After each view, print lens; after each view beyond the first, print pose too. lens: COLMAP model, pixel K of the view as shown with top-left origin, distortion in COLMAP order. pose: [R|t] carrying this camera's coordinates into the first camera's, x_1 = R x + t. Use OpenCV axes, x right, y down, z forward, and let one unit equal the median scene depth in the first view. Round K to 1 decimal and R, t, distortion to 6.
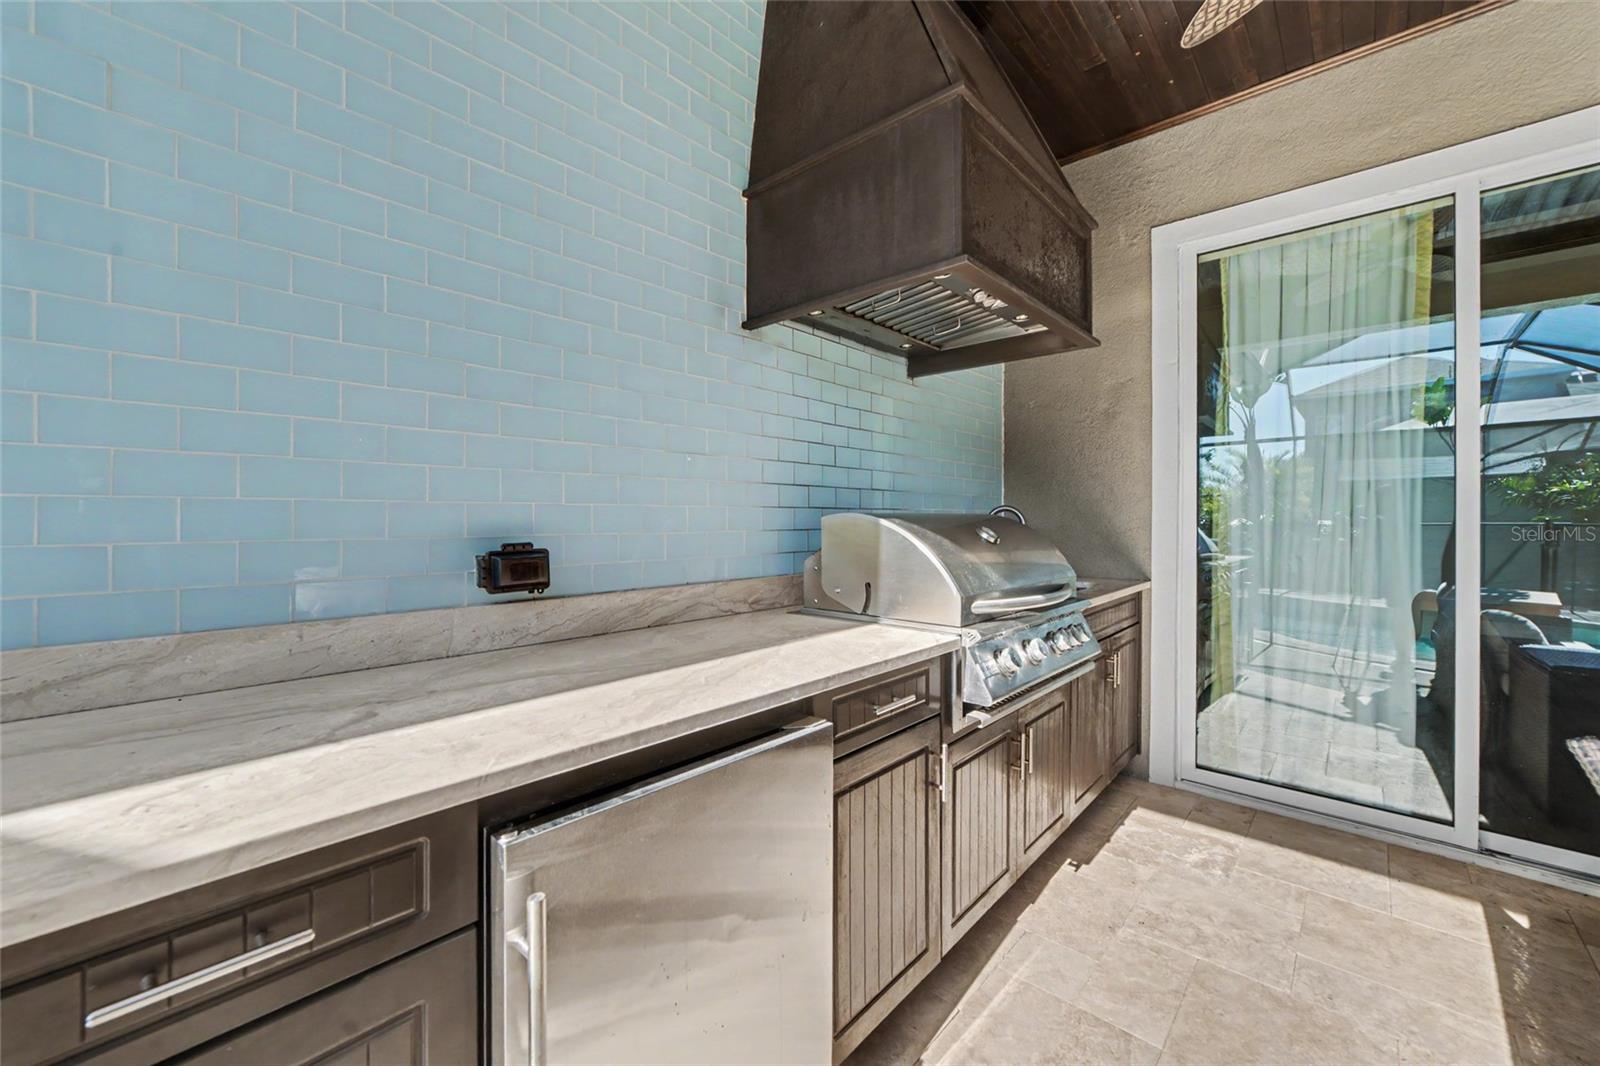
lens RADIAL K [[621.7, 0, 800.4], [0, 621.7, 516.5], [0, 0, 1]] dist [-0.017064, -0.000007]
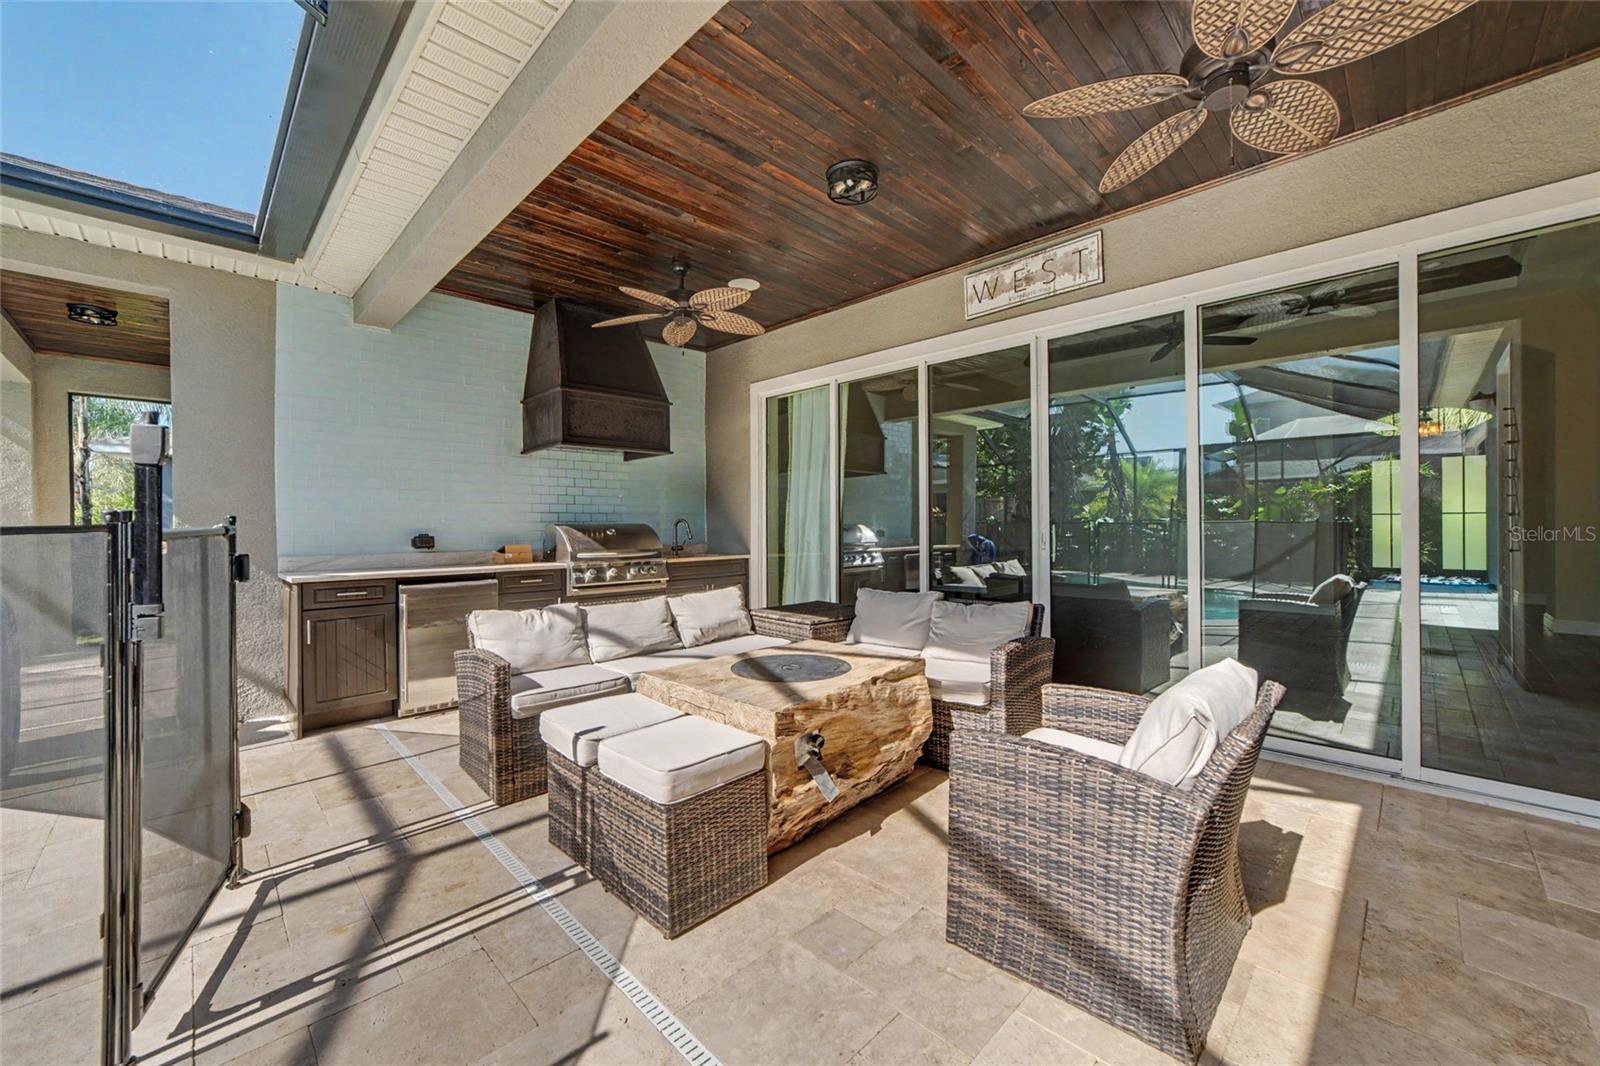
lens RADIAL K [[626.8, 0, 797.4], [0, 626.8, 526.7], [0, 0, 1]] dist [-0.017090, 0.005452]
pose [[0.998469, -0.010596, -0.054295, 1.076752], [0.010828, 0.999933, 0.003984, 0.004292], [0.054250, -0.004565, 0.998517, -1.393416]]
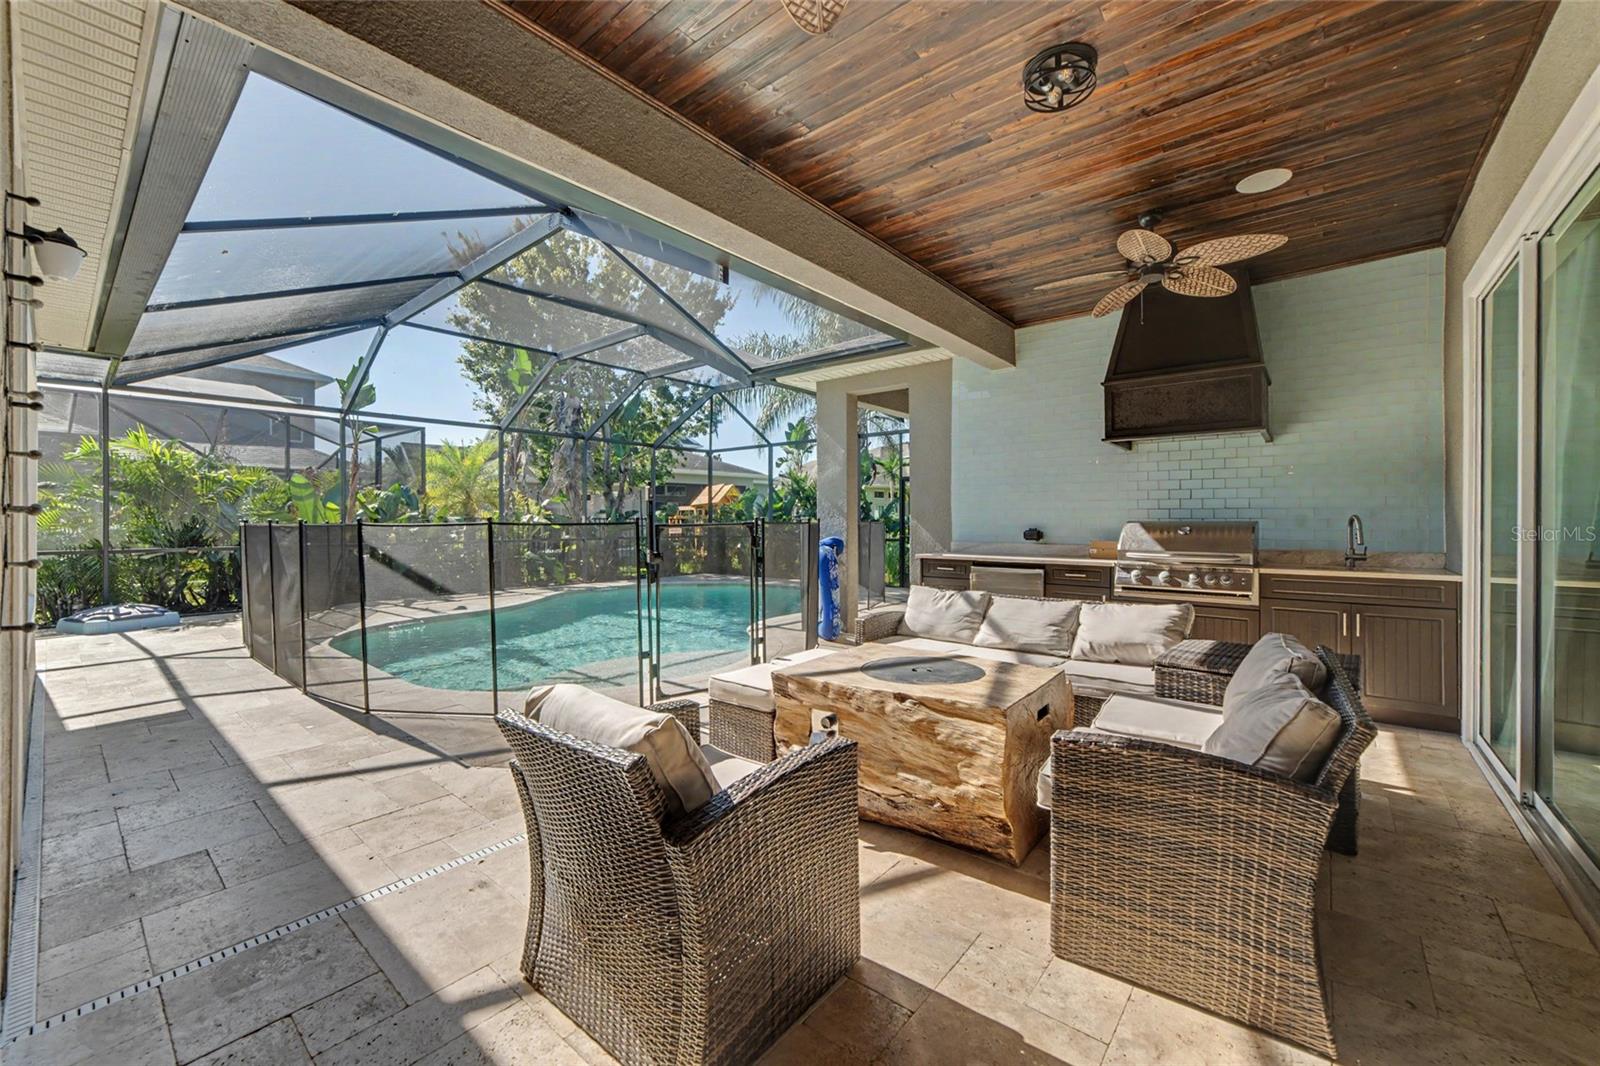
lens RADIAL K [[626.8, 0, 797.4], [0, 626.8, 526.7], [0, 0, 1]] dist [-0.017090, 0.005452]
pose [[0.054287, 0.008646, -0.998488, 2.194787], [-0.000145, 0.999963, 0.008651, -0.004259], [0.998525, -0.000325, 0.054286, -0.473590]]
